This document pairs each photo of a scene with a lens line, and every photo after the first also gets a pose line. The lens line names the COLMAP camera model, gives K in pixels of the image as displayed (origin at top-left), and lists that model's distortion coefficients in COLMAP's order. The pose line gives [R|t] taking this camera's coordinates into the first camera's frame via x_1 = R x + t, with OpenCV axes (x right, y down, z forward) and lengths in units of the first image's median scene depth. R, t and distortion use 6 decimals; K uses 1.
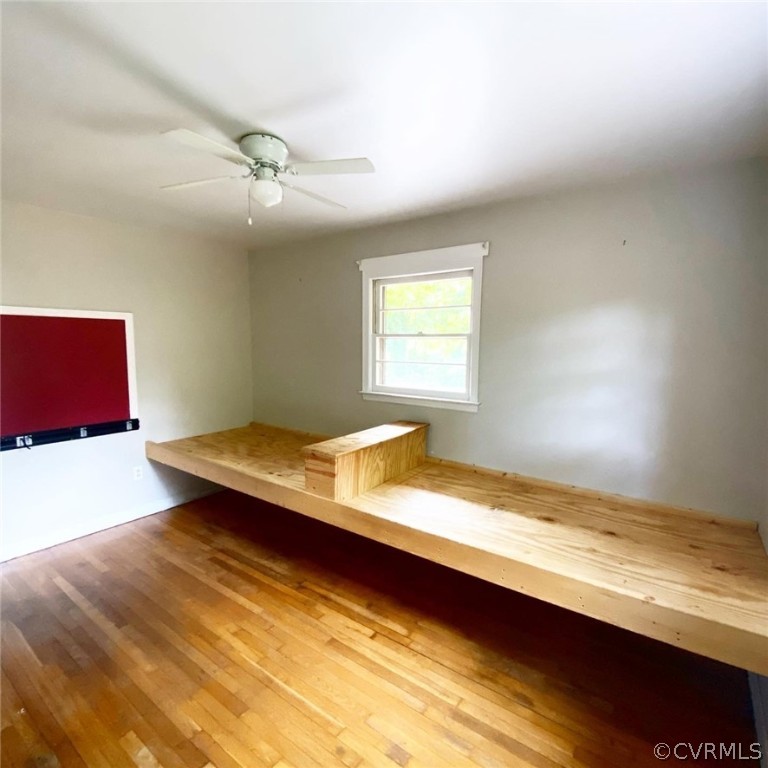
lens RADIAL K [[433.5, 0, 383.2], [0, 433.5, 382.4], [0, 0, 1]] dist [0.077088, -0.000881]
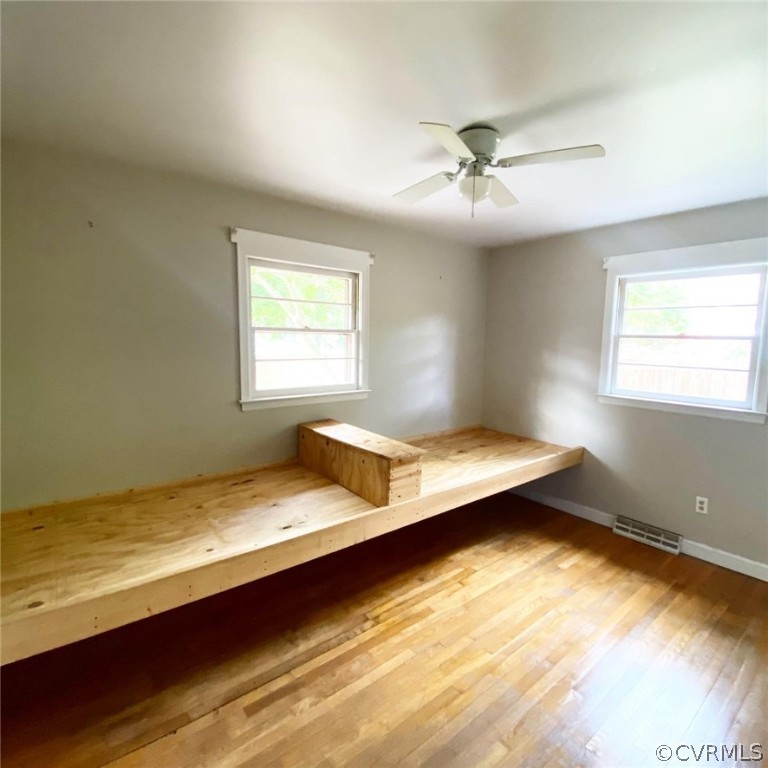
lens RADIAL K [[417.5, 0, 386.6], [0, 417.5, 382.8], [0, 0, 1]] dist [0.023684, -0.001937]
pose [[0.248661, -0.107282, 0.962631, -0.889197], [0.084701, 0.992448, 0.088725, -0.070645], [-0.964880, 0.059474, 0.255870, 0.702657]]
